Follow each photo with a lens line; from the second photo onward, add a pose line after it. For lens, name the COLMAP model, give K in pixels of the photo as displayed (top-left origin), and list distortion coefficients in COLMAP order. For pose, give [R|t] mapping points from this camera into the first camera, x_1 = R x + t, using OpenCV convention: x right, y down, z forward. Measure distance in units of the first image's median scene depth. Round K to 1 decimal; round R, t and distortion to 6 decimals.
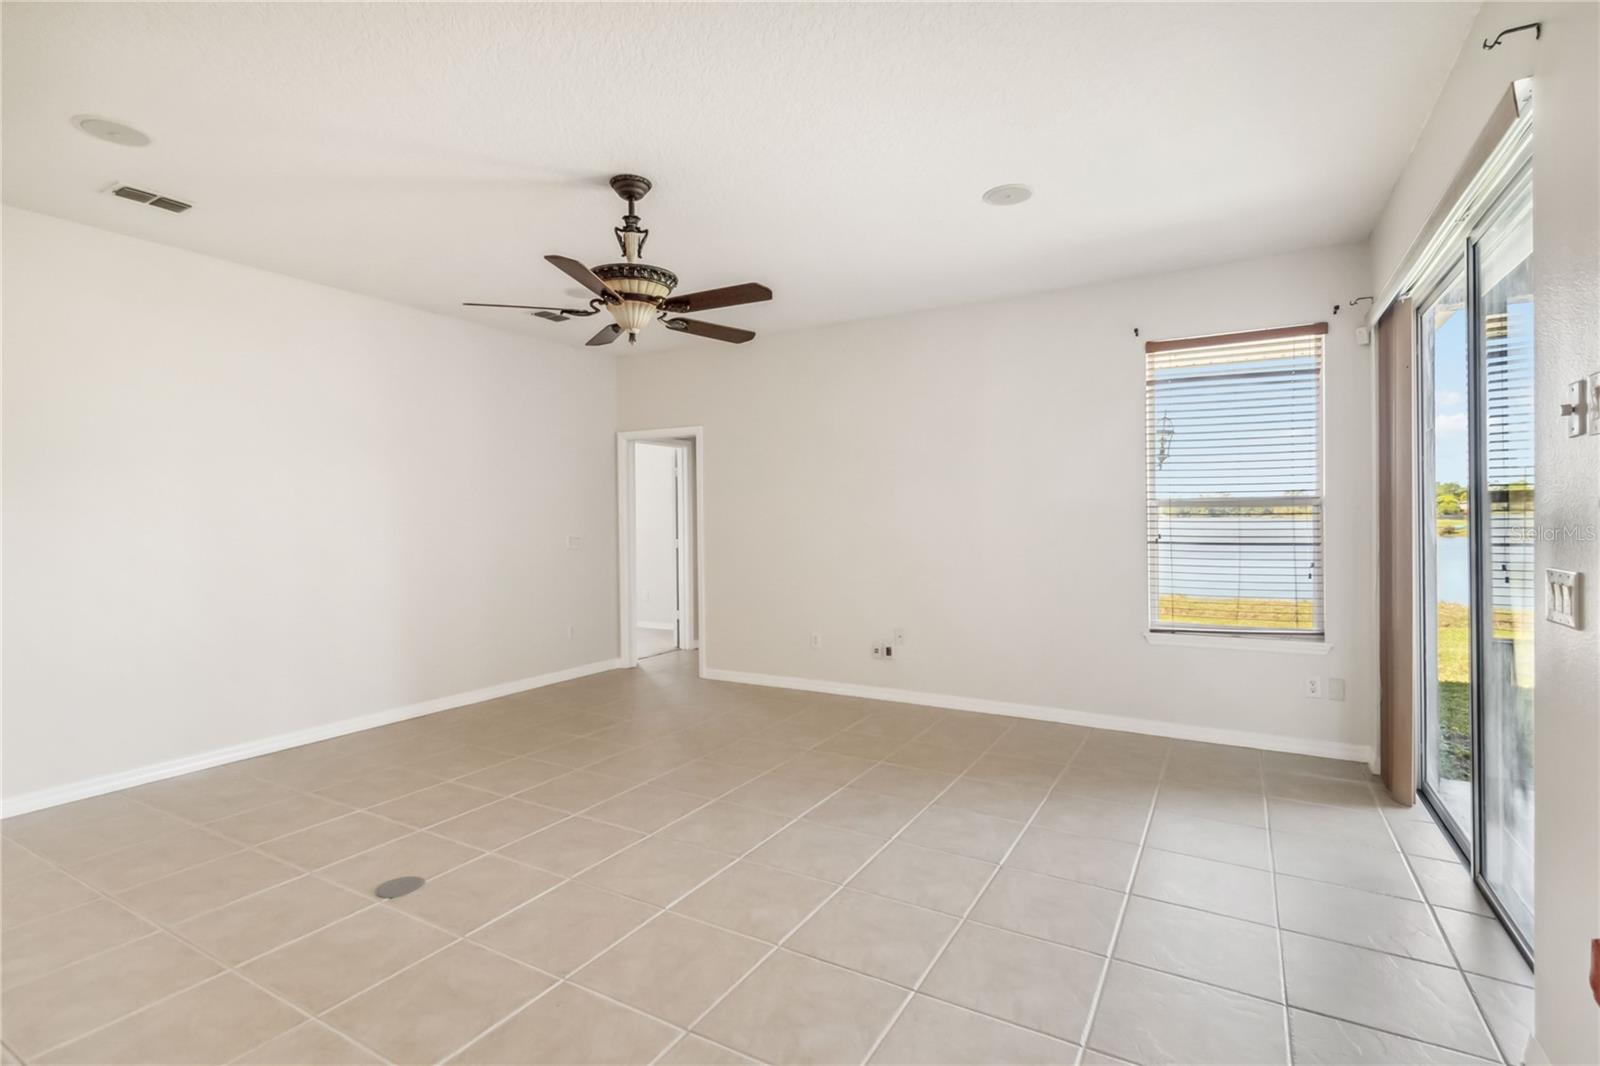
lens RADIAL K [[764.5, 0, 796.2], [0, 764.5, 524.6], [0, 0, 1]] dist [0.002249, -0.000093]
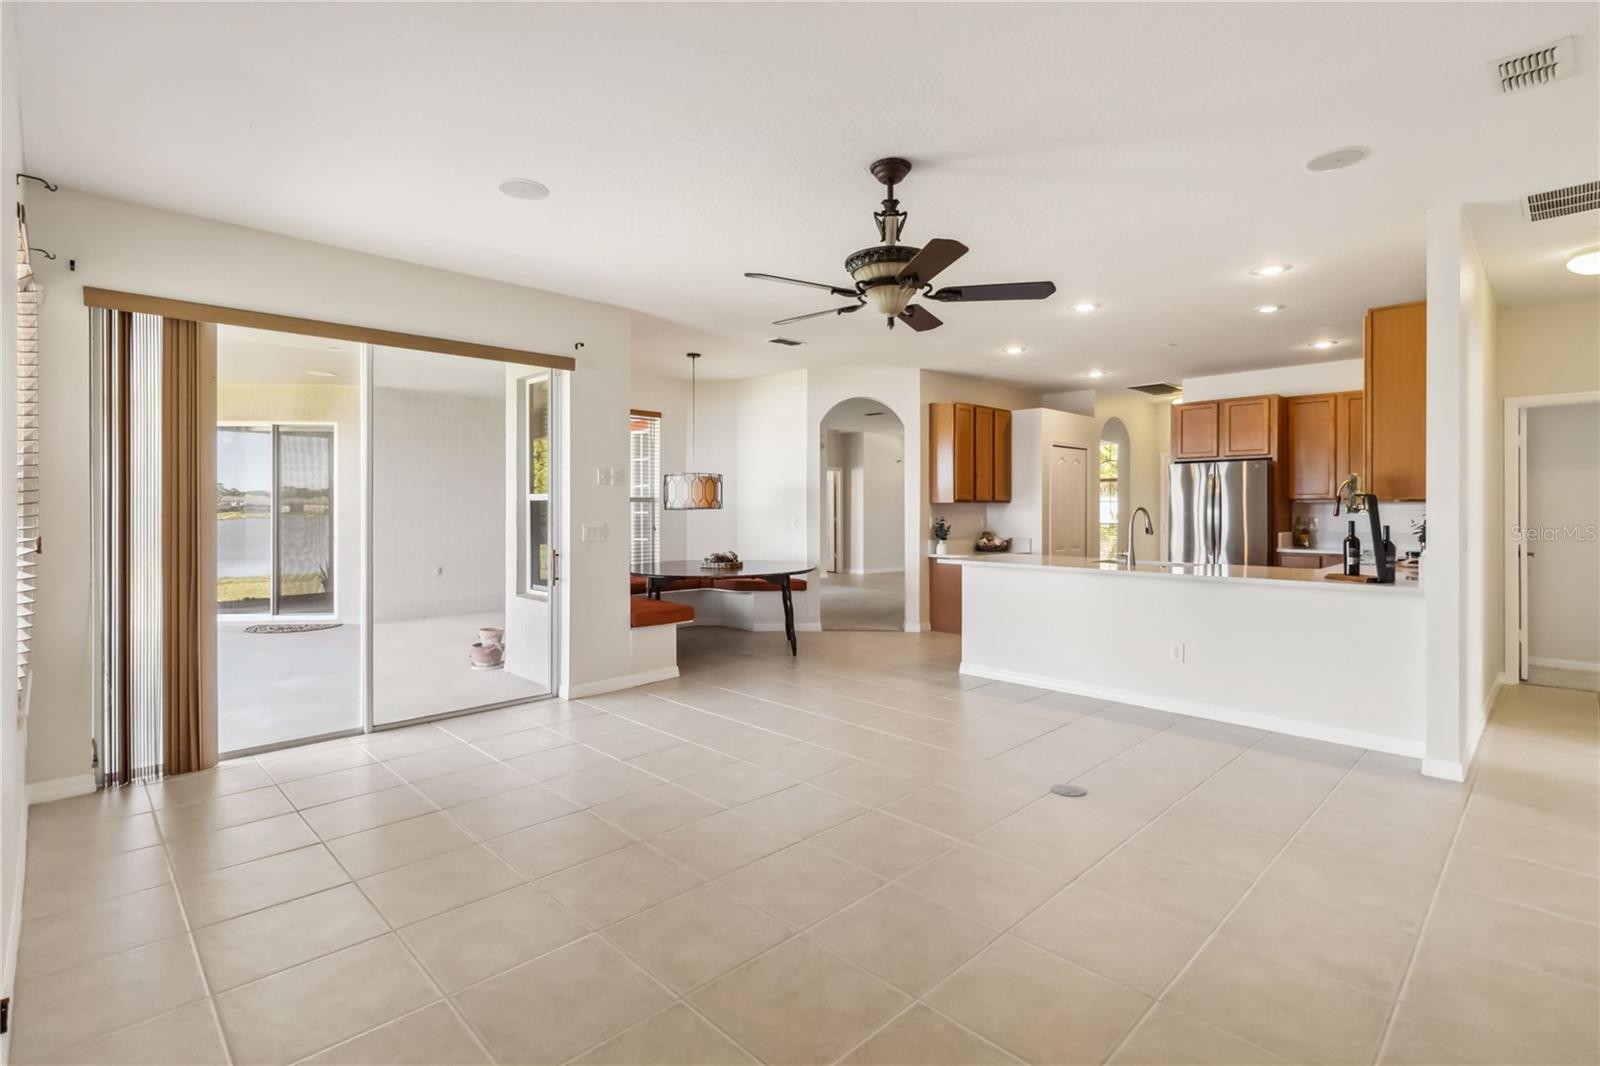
lens RADIAL K [[753.4, 0, 798.4], [0, 753.4, 511.4], [0, 0, 1]] dist [0.001797, -0.000071]
pose [[-0.962290, 0.011087, 0.271800, -0.279898], [0.014266, 0.999851, 0.009724, -0.006837], [-0.271652, 0.013235, -0.962305, 1.530574]]
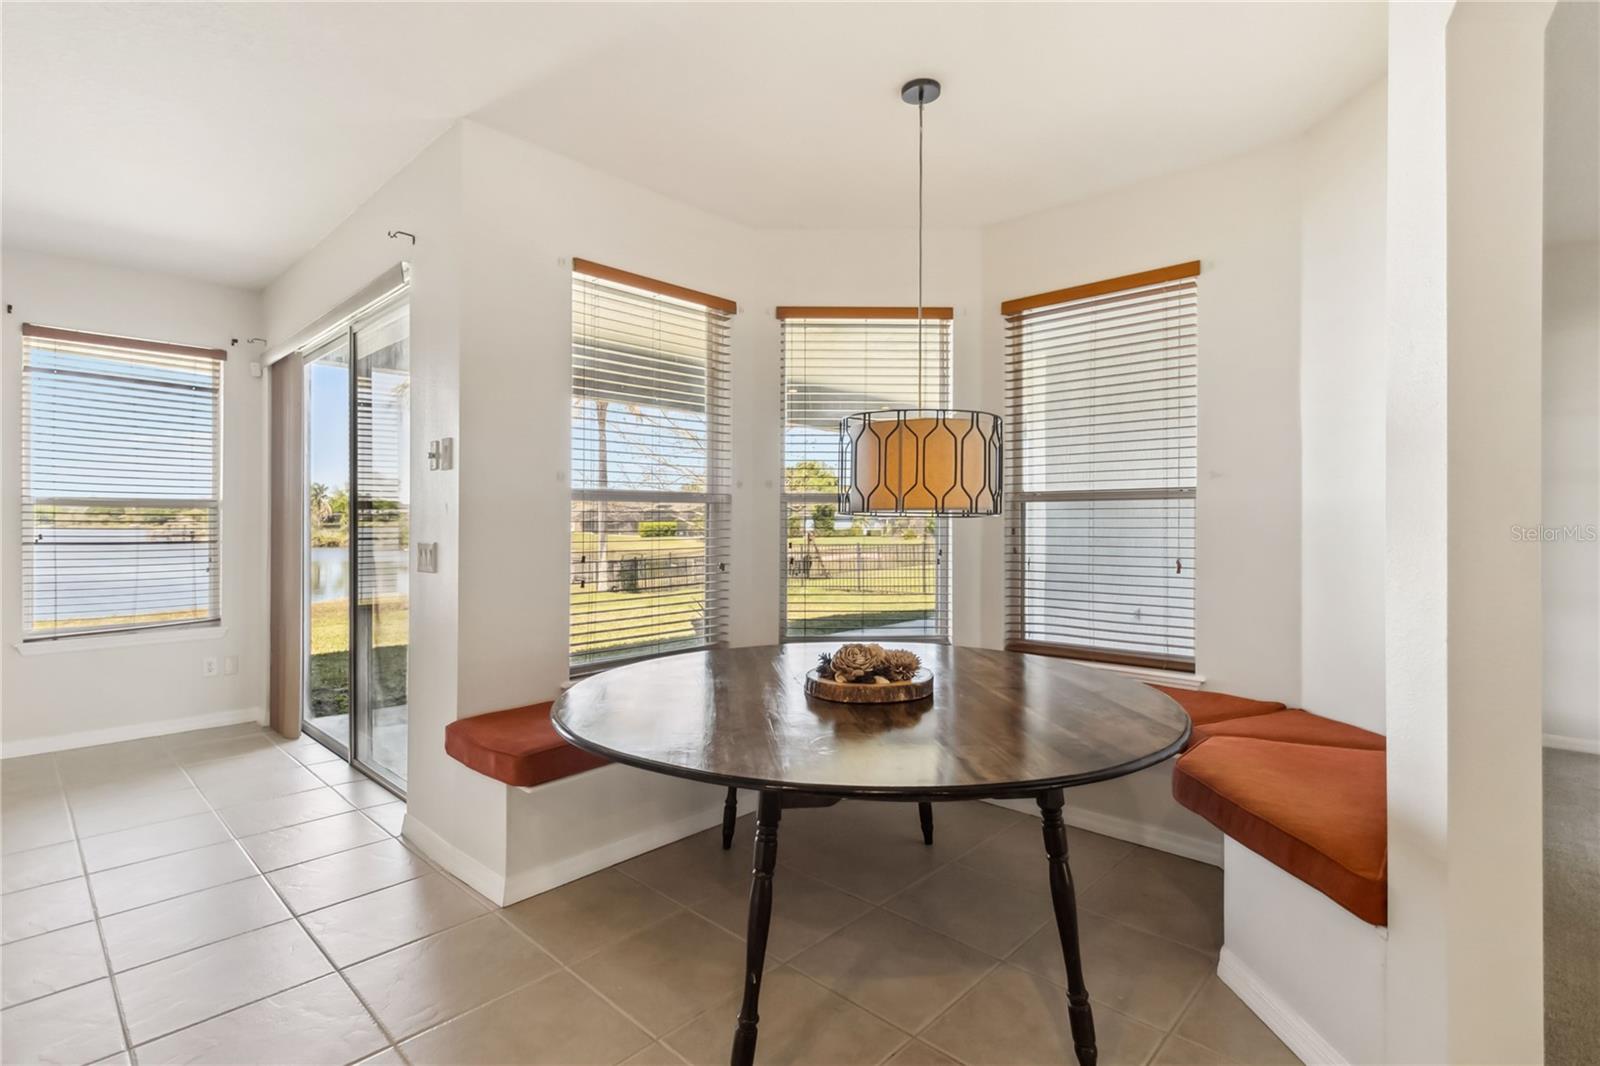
lens RADIAL K [[753.4, 0, 798.4], [0, 753.4, 511.4], [0, 0, 1]] dist [0.001797, -0.000071]
pose [[0.232384, 0.023479, 0.972341, -0.212997], [0.006040, 0.999654, -0.025582, 0.014626], [-0.972605, 0.011818, 0.232162, -0.110991]]
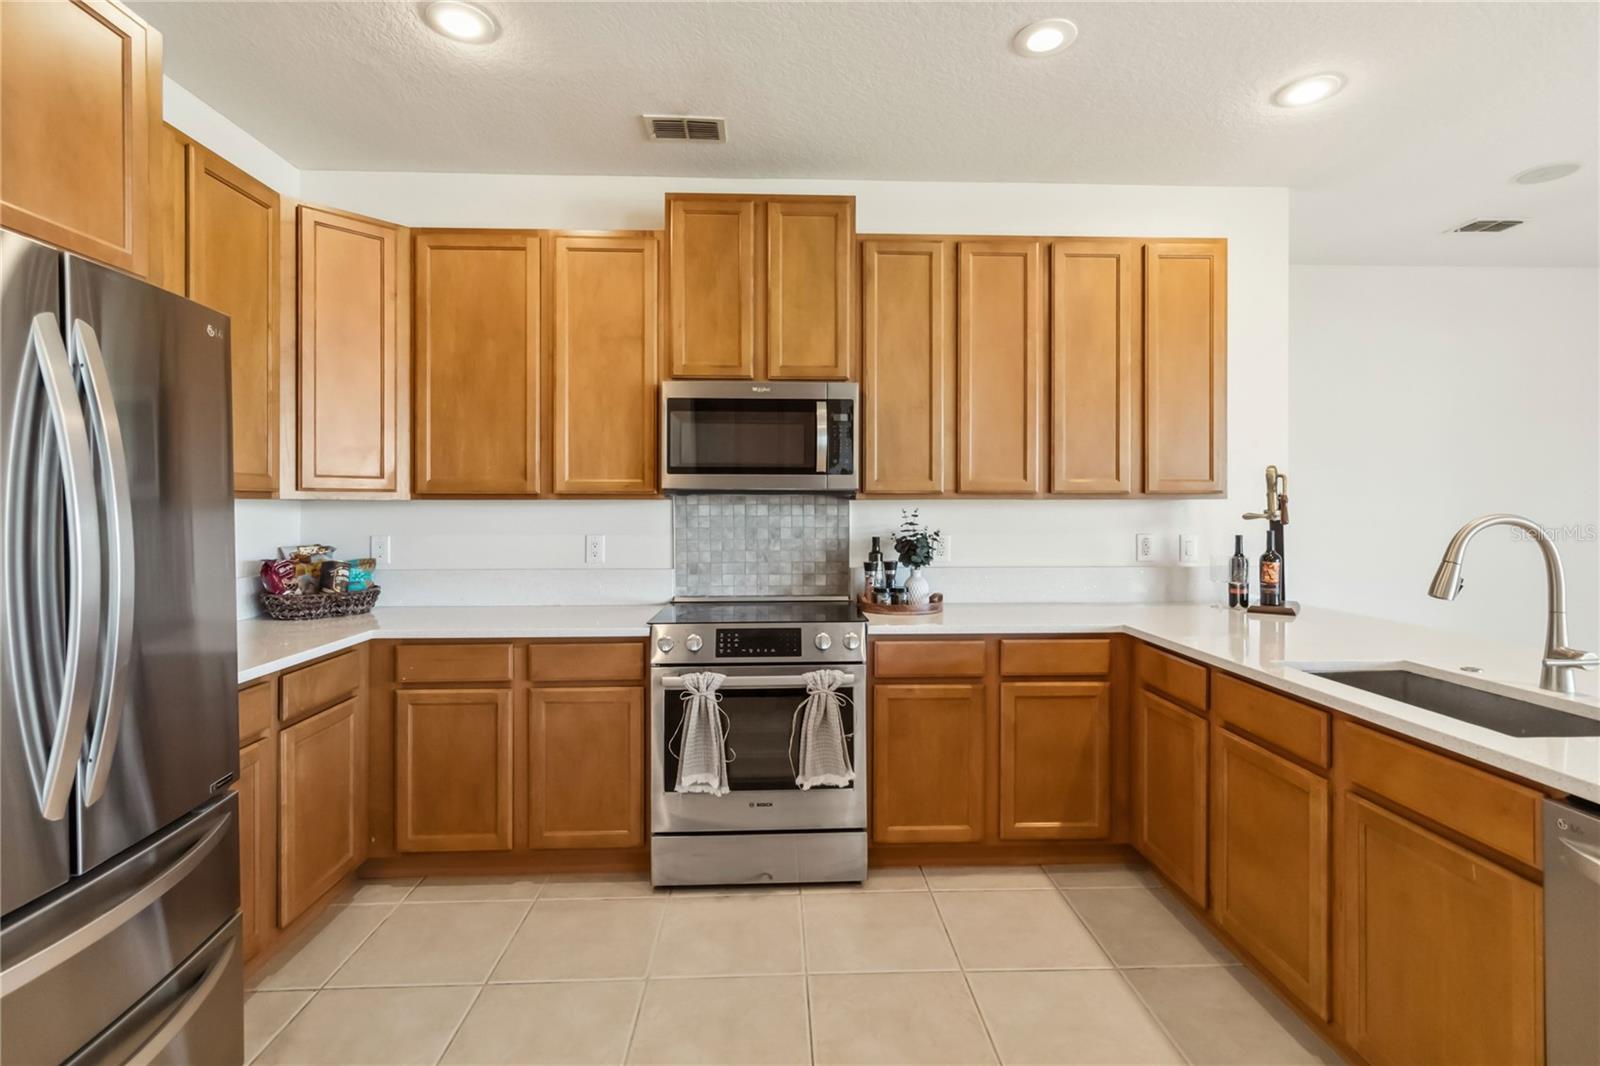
lens RADIAL K [[753.5, 0, 800.1], [0, 753.5, 504.9], [0, 0, 1]] dist [0.001297, 0.000908]
pose [[0.531980, 0.009380, -0.846705, -0.341652], [-0.012963, 0.999912, 0.002933, 0.004636], [0.846658, 0.009415, 0.532054, -0.383685]]
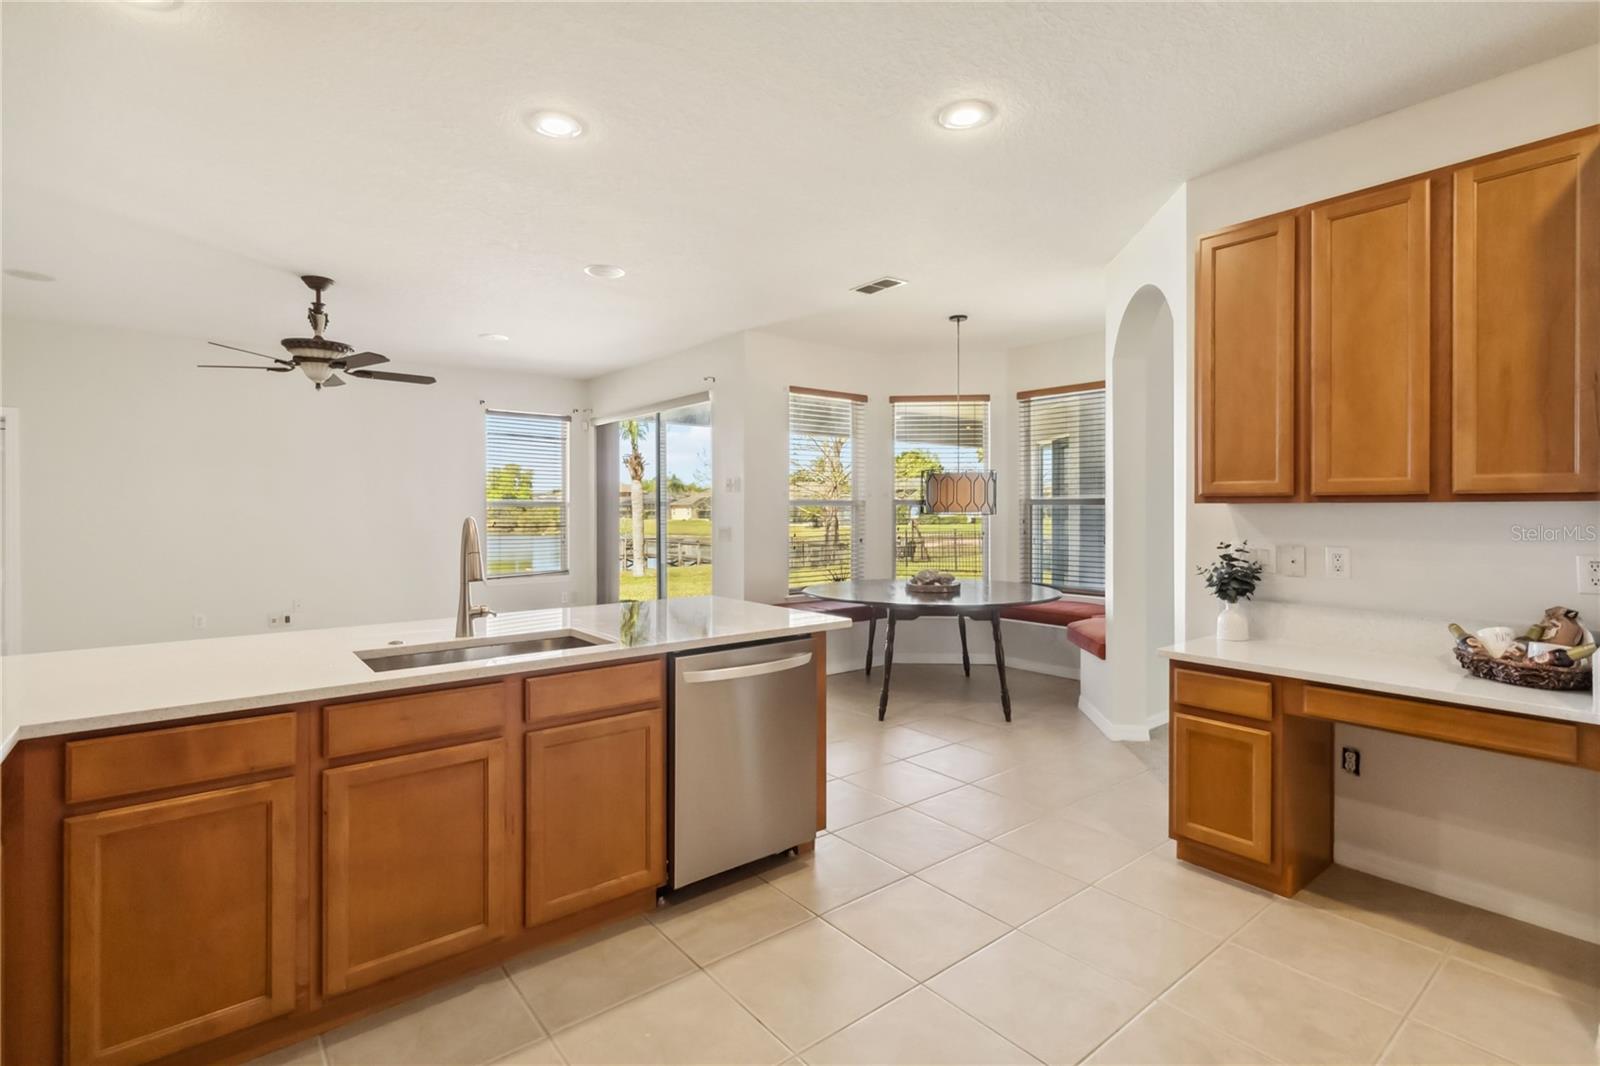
lens RADIAL K [[753.5, 0, 800.1], [0, 753.5, 504.9], [0, 0, 1]] dist [0.001297, 0.000908]
pose [[0.362468, 0.014529, 0.931883, -0.937388], [0.005116, 0.999832, -0.017578, 0.007975], [-0.931982, 0.011139, 0.362333, -0.286673]]
